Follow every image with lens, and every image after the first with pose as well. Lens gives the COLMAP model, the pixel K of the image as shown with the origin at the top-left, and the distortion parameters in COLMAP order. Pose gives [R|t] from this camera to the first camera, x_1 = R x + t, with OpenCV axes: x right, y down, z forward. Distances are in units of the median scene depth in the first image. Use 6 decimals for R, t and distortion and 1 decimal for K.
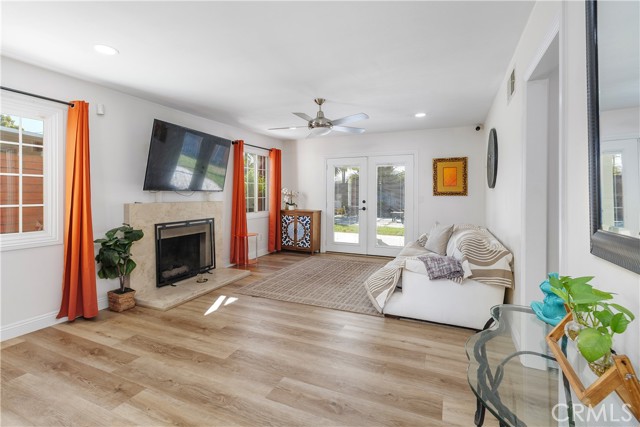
lens RADIAL K [[298.5, 0, 320.5], [0, 298.5, 193.6], [0, 0, 1]] dist [0.000819, 0.000163]
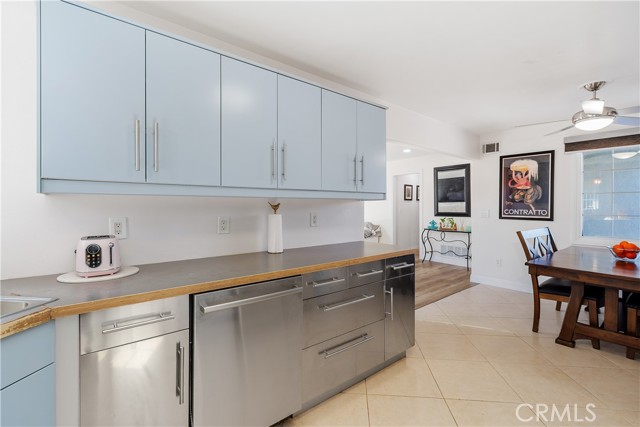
lens RADIAL K [[289.5, 0, 320.8], [0, 289.5, 210.1], [0, 0, 1]] dist [-0.000025, 0.000194]
pose [[0.448567, -0.013077, 0.893654, -1.140419], [0.006779, 0.999914, 0.011229, -0.002728], [-0.893724, 0.001022, 0.448617, 0.090248]]
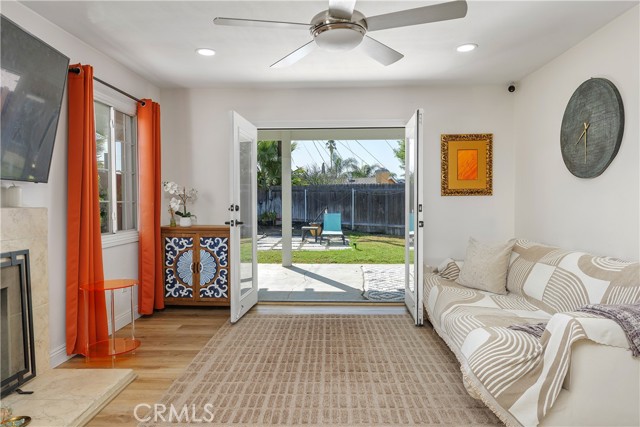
lens RADIAL K [[423.3, 0, 318.9], [0, 423.3, 210.3], [0, 0, 1]] dist [0.000484, -0.000177]
pose [[0.926004, -0.014030, 0.377254, -0.184492], [0.007680, 0.999802, 0.018331, 0.019407], [-0.377437, -0.014077, 0.925928, 0.295981]]
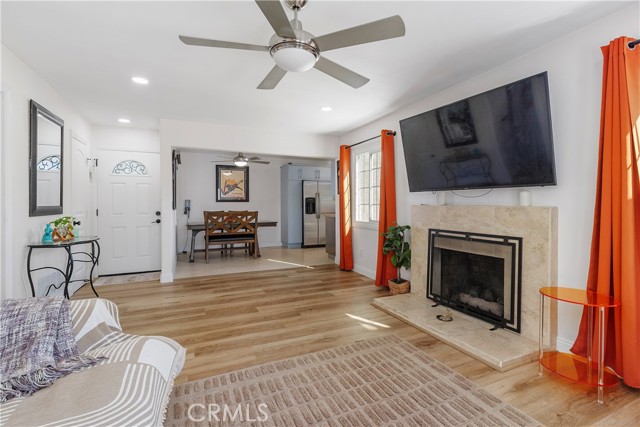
lens RADIAL K [[293.6, 0, 321.0], [0, 293.6, 207.1], [0, 0, 1]] dist [0.000346, 0.000133]
pose [[-0.665609, 0.005881, -0.746278, 0.232391], [-0.000778, 0.999963, 0.008573, 0.020337], [0.746300, 0.006287, -0.665580, 0.941521]]
